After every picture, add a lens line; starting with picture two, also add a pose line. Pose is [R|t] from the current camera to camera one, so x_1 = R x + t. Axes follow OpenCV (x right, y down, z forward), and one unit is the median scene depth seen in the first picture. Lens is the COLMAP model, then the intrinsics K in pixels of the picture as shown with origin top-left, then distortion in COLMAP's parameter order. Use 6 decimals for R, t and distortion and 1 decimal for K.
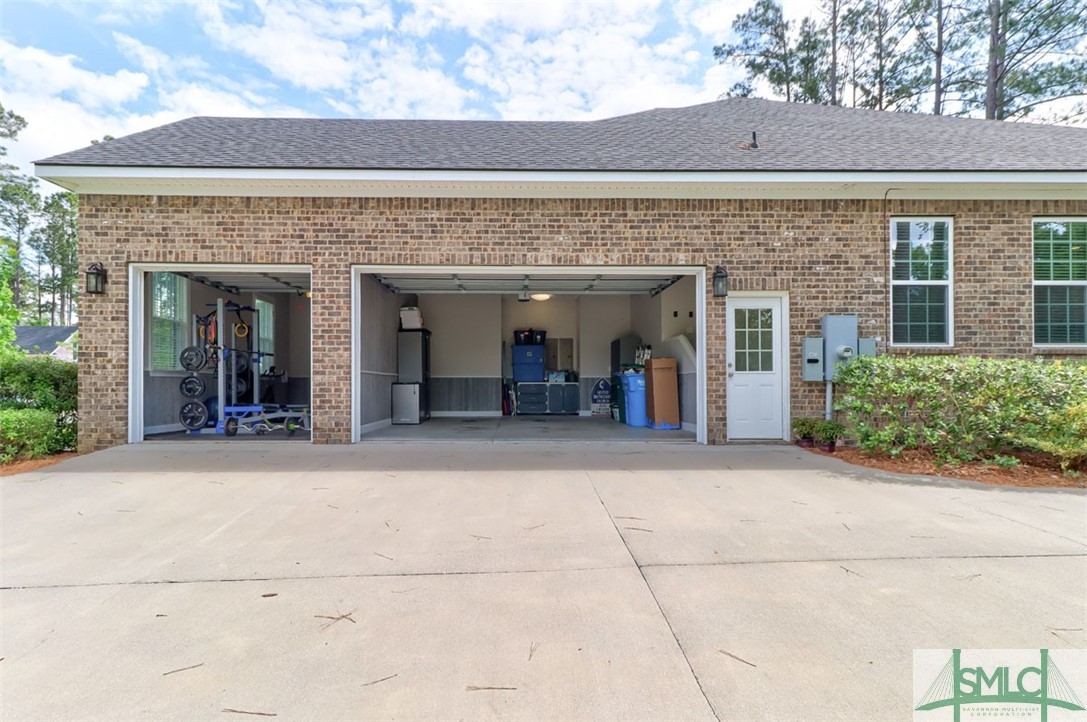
lens RADIAL K [[535.5, 0, 543.8], [0, 535.5, 369.1], [0, 0, 1]] dist [0.003501, -0.000251]
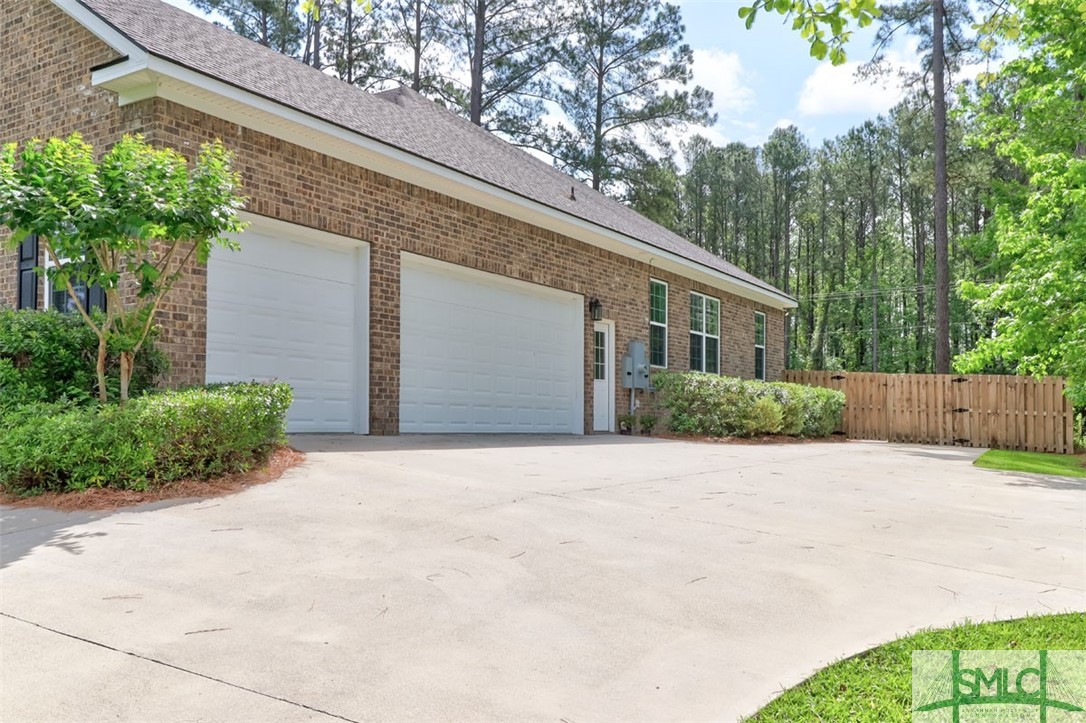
lens RADIAL K [[822.7, 0, 543.7], [0, 822.7, 361.2], [0, 0, 1]] dist [-0.047453, -0.000887]
pose [[0.587210, 0.062805, 0.806994, -1.405886], [-0.039636, 0.998020, -0.048830, 0.068598], [-0.808464, -0.003312, 0.588537, -0.081858]]
